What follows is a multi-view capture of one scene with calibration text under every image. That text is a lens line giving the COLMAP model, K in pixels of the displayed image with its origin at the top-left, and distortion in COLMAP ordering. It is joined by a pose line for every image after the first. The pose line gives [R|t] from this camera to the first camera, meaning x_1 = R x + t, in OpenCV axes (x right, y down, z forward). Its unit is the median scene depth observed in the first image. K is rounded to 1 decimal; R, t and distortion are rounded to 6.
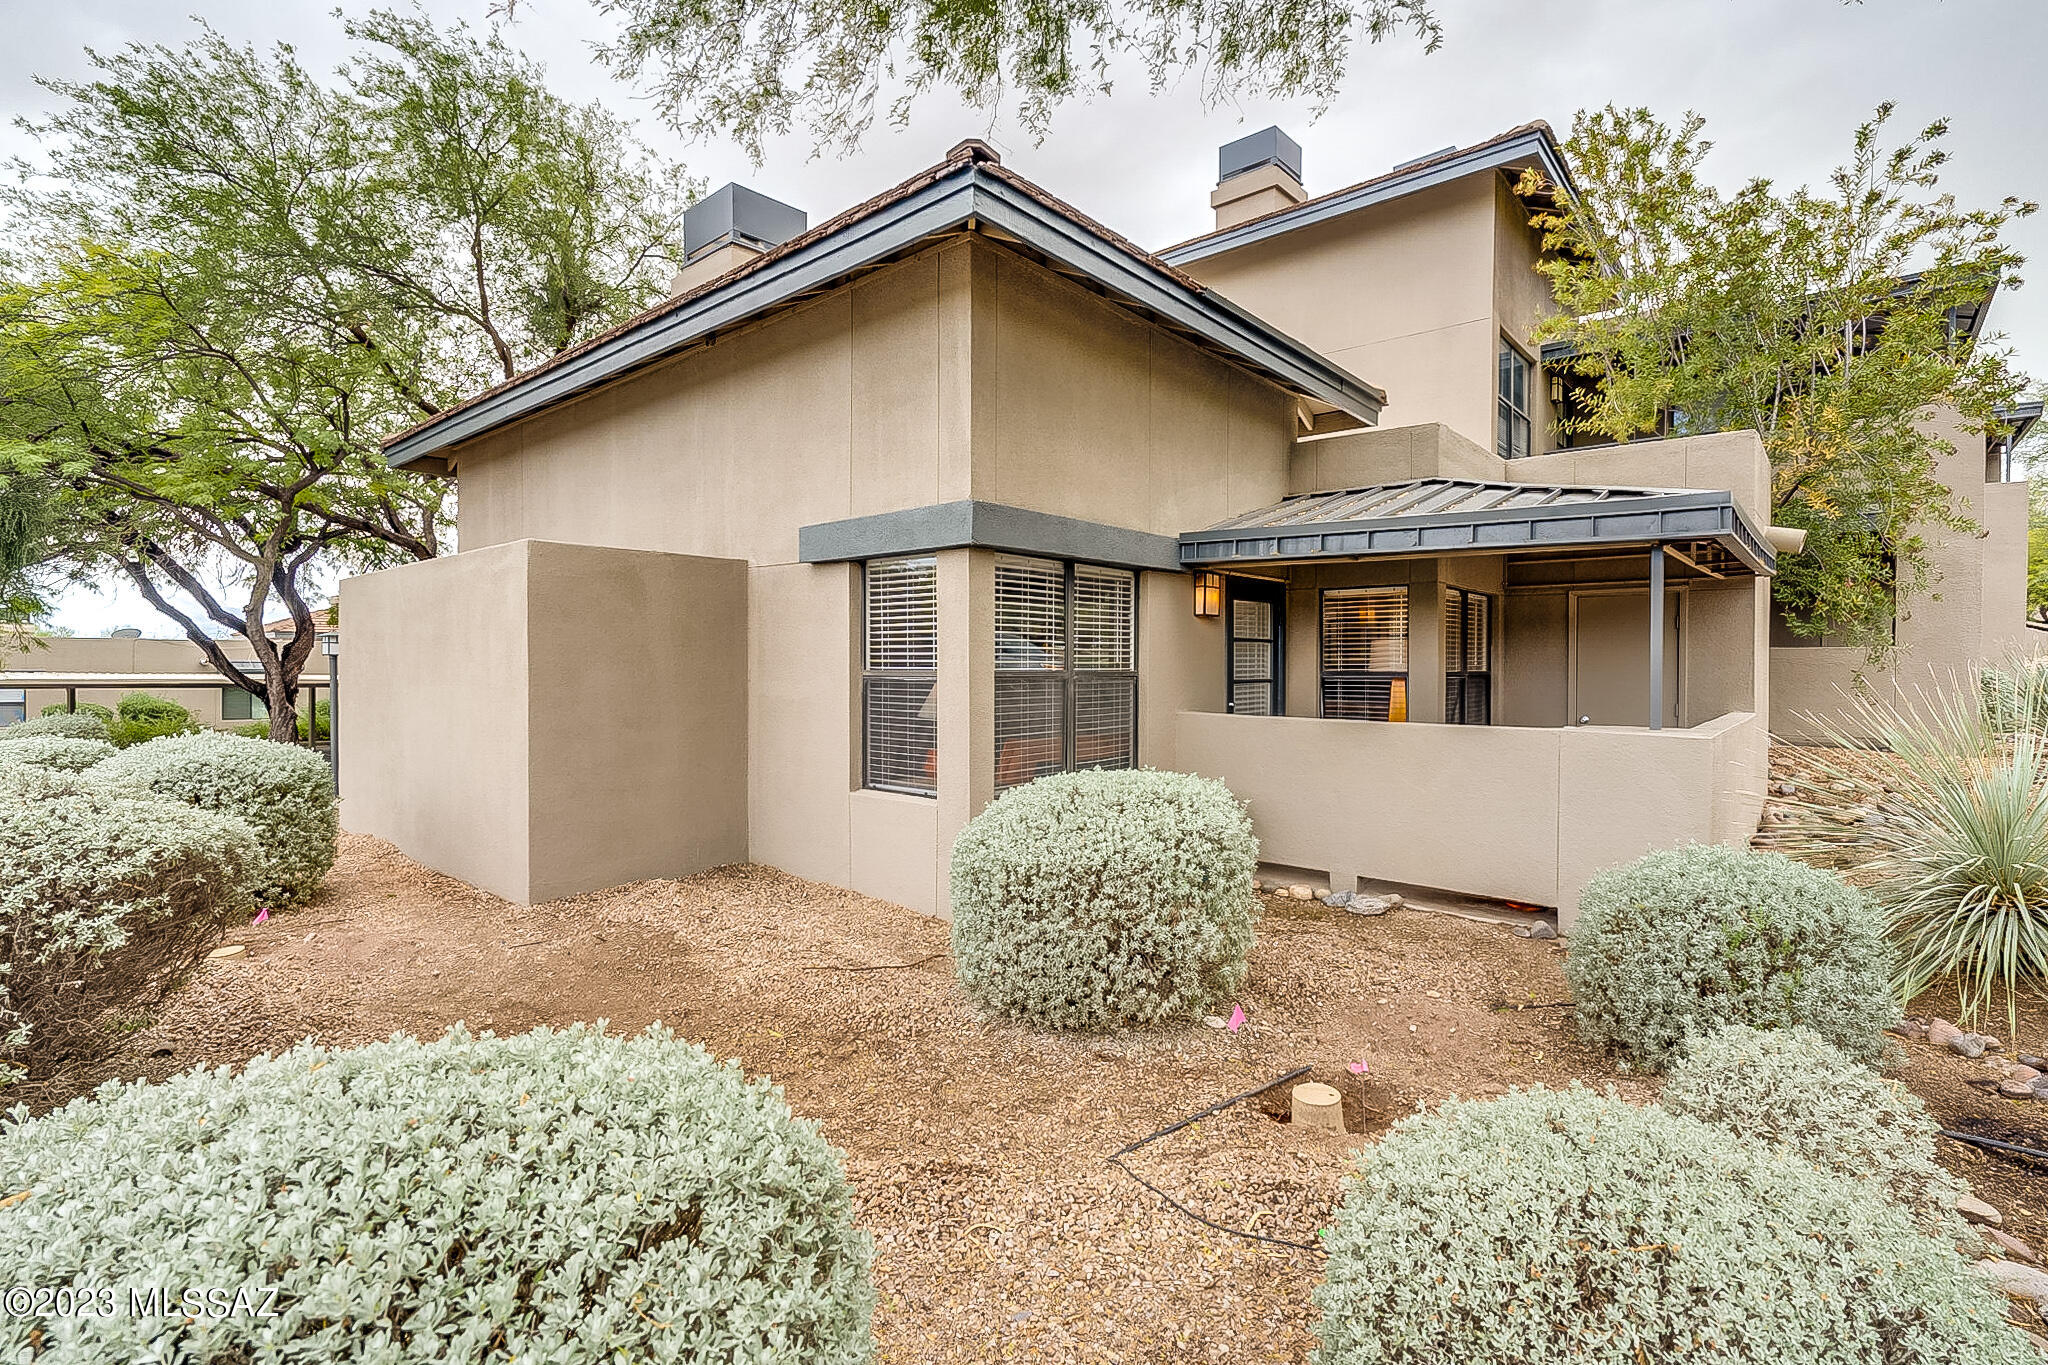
lens RADIAL K [[971.4, 0, 1027.2], [0, 971.4, 678.1], [0, 0, 1]] dist [0.002482, -0.000452]
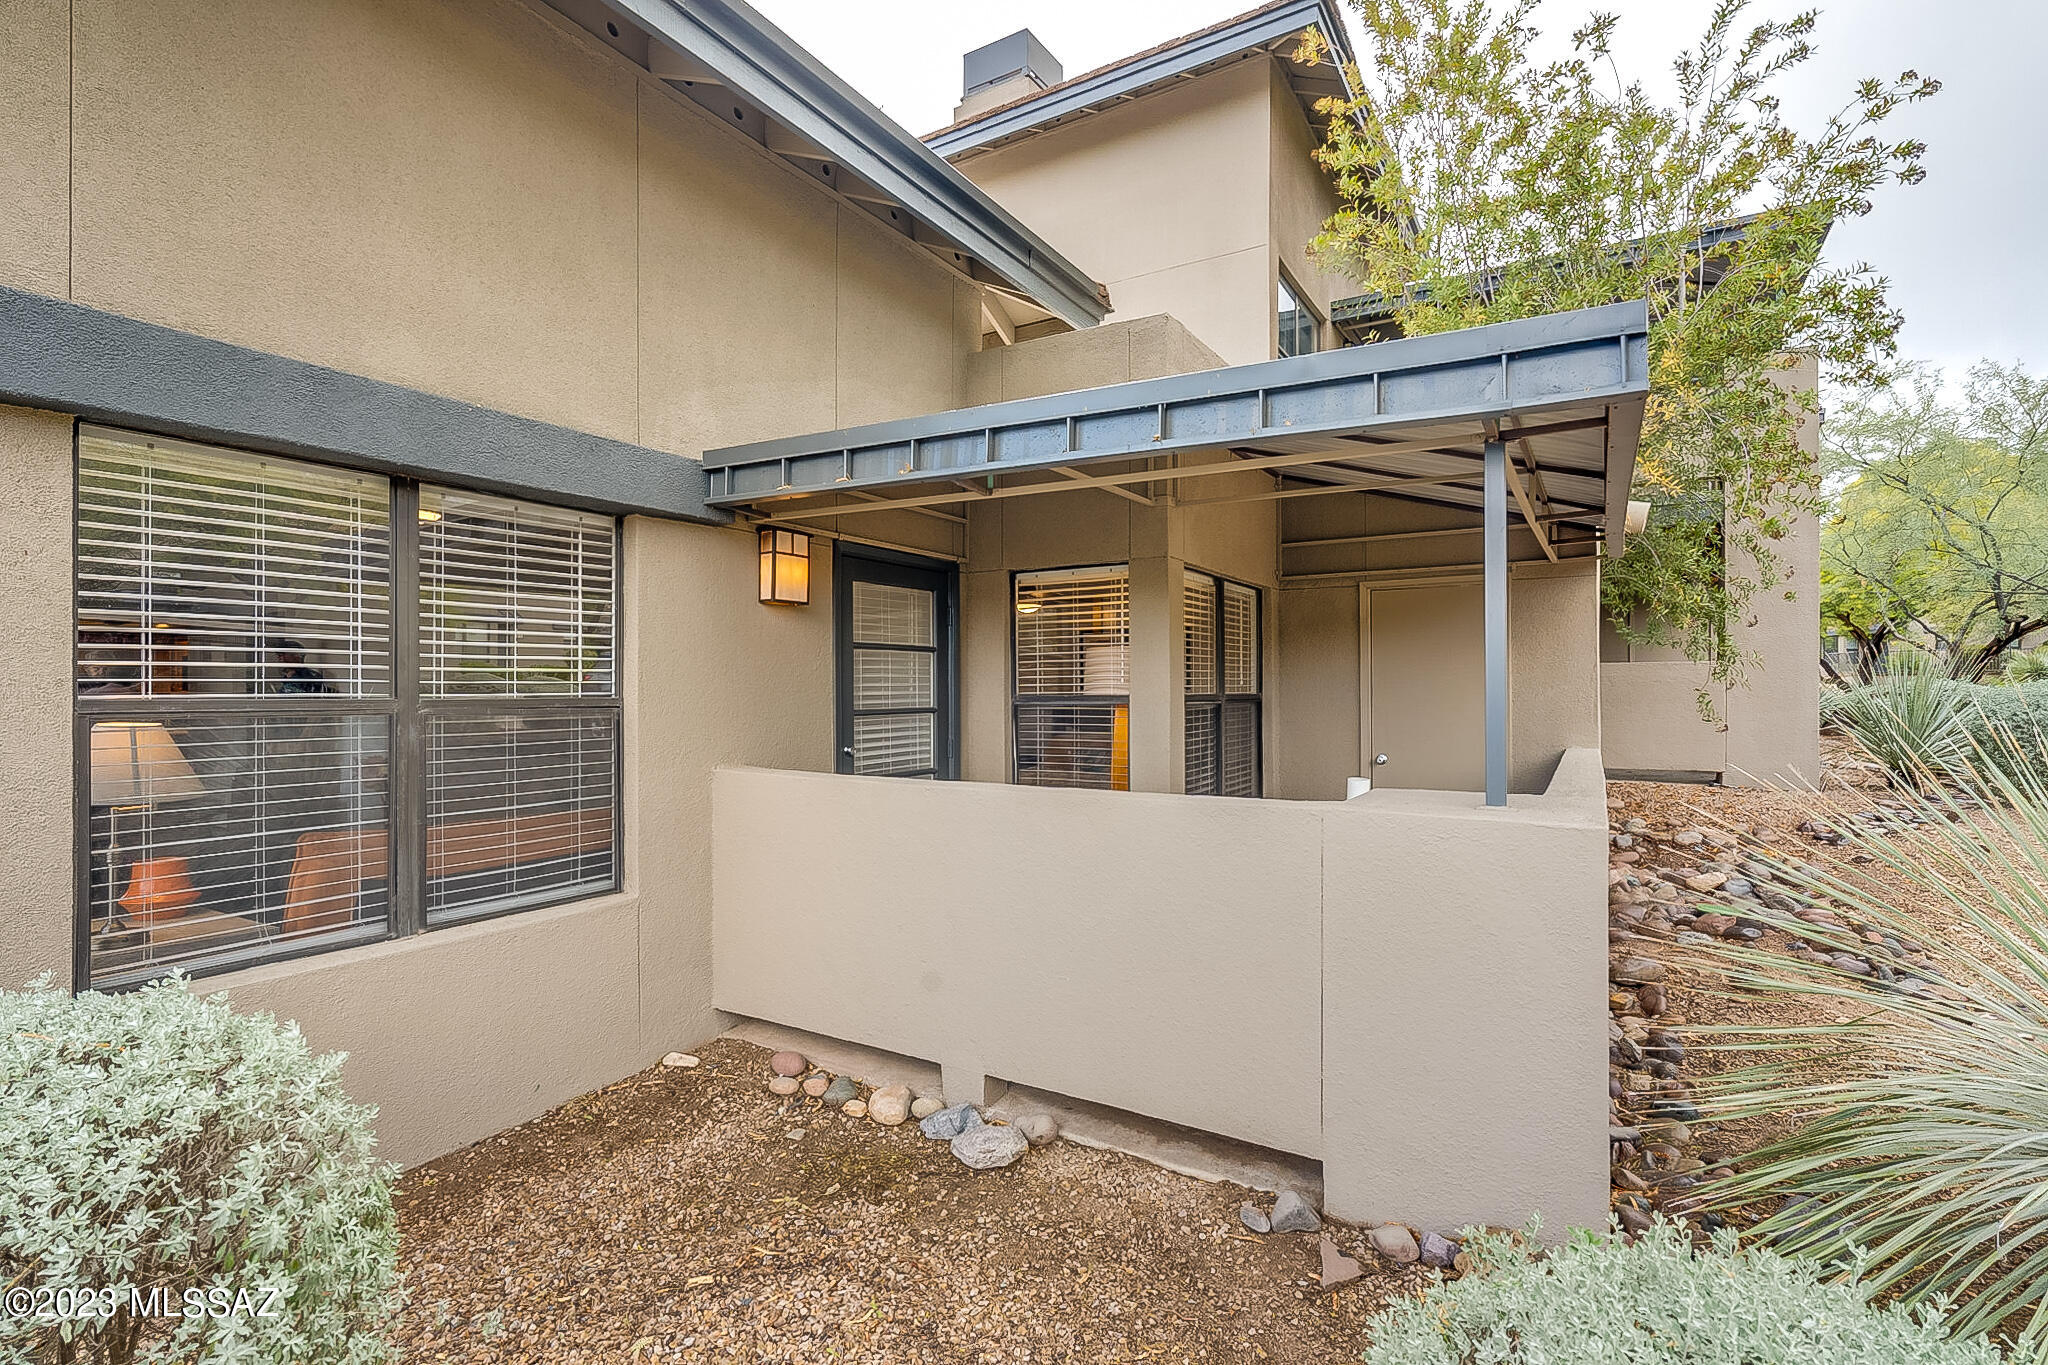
lens RADIAL K [[971.4, 0, 1020.2], [0, 971.4, 690.9], [0, 0, 1]] dist [0.002482, -0.000452]
pose [[0.987682, -0.005080, 0.156389, 0.206635], [0.006581, 0.999937, -0.009078, -0.003521], [-0.156333, 0.009995, 0.987654, 0.345775]]
